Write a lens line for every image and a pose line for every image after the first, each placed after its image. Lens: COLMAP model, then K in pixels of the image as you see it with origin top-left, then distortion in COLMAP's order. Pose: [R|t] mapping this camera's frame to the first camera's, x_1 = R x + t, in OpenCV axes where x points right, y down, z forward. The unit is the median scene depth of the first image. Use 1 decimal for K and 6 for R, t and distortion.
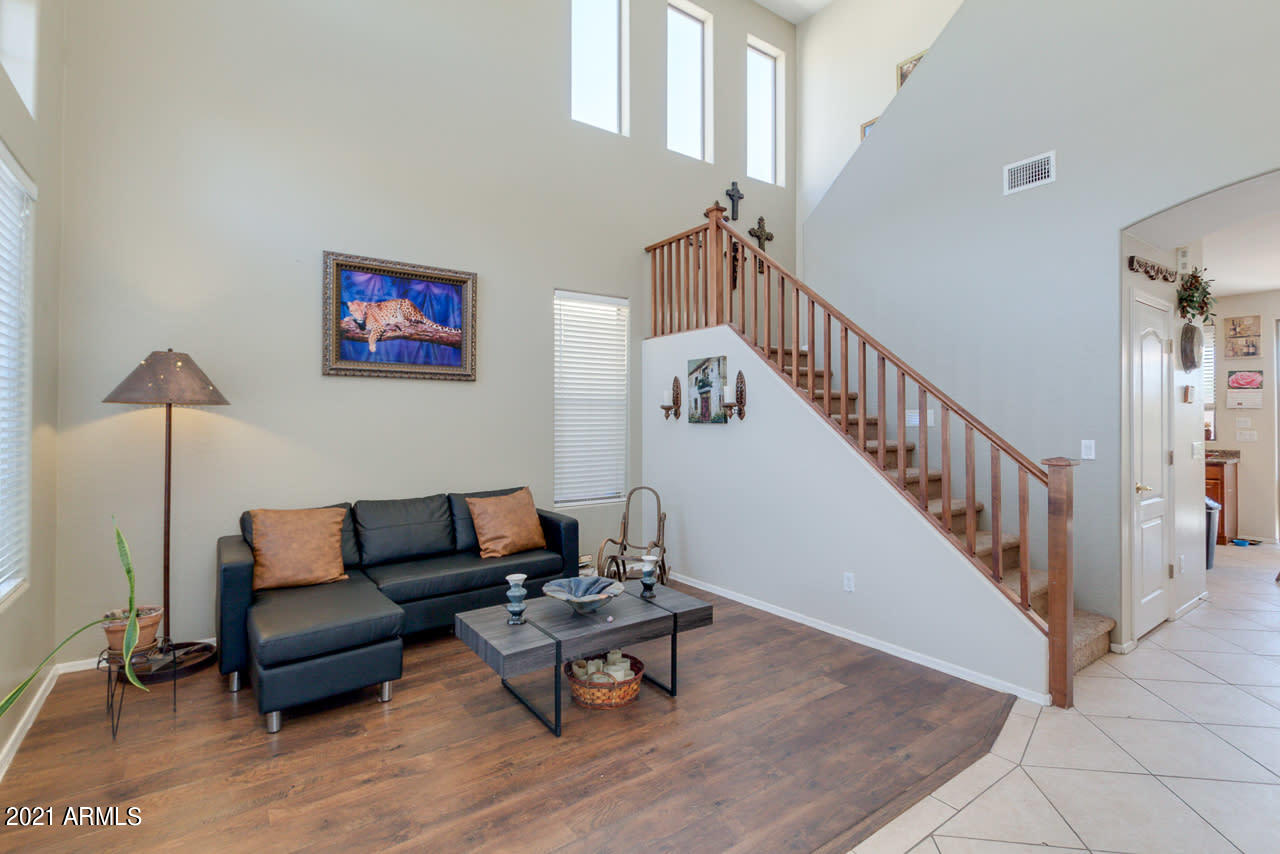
lens RADIAL K [[588.5, 0, 645.7], [0, 588.5, 412.1], [0, 0, 1]] dist [0.000644, -0.000006]
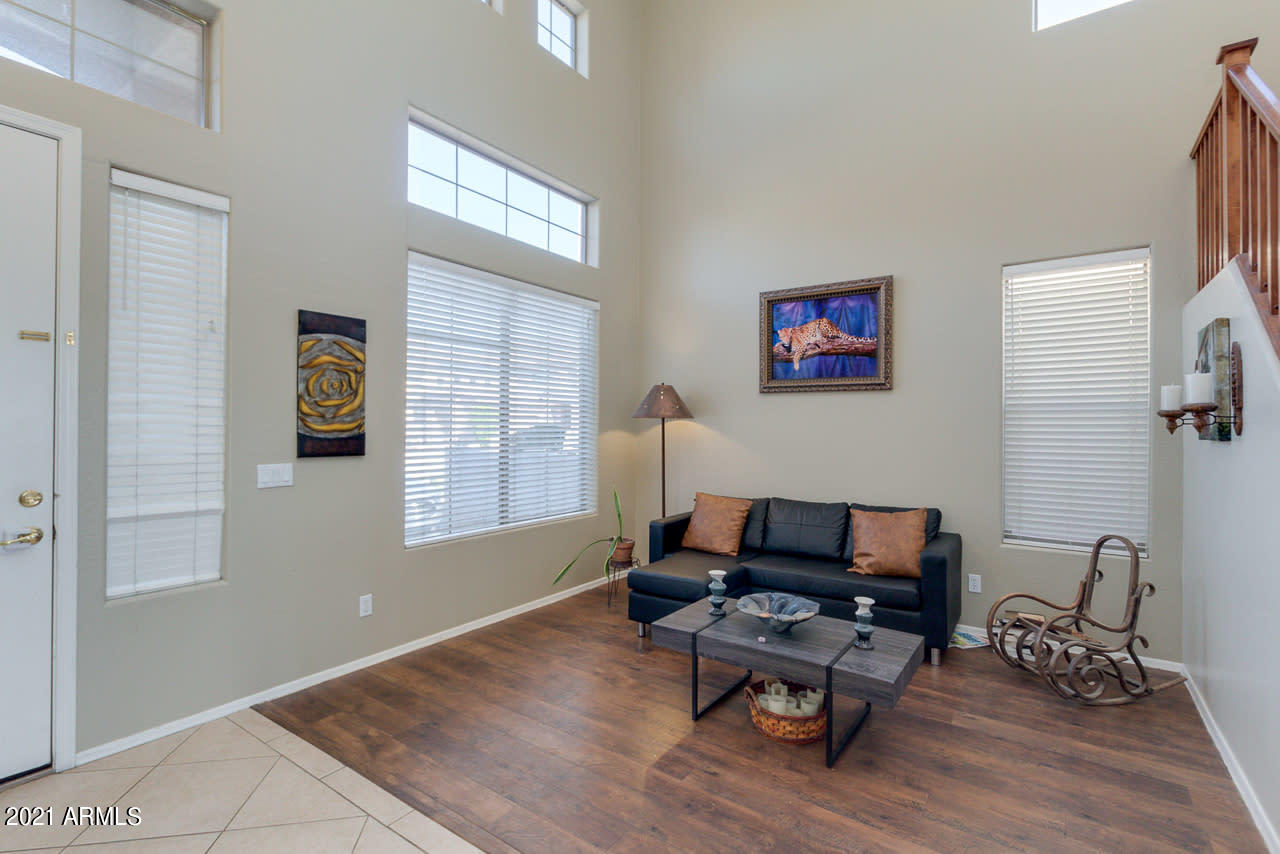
lens RADIAL K [[593.8, 0, 642.9], [0, 593.8, 424.0], [0, 0, 1]] dist [0.001555, -0.000490]
pose [[0.326138, -0.000329, -0.945322, 0.530075], [0.002306, 0.999997, 0.000448, 0.001319], [0.945319, -0.002327, 0.326137, 0.341899]]
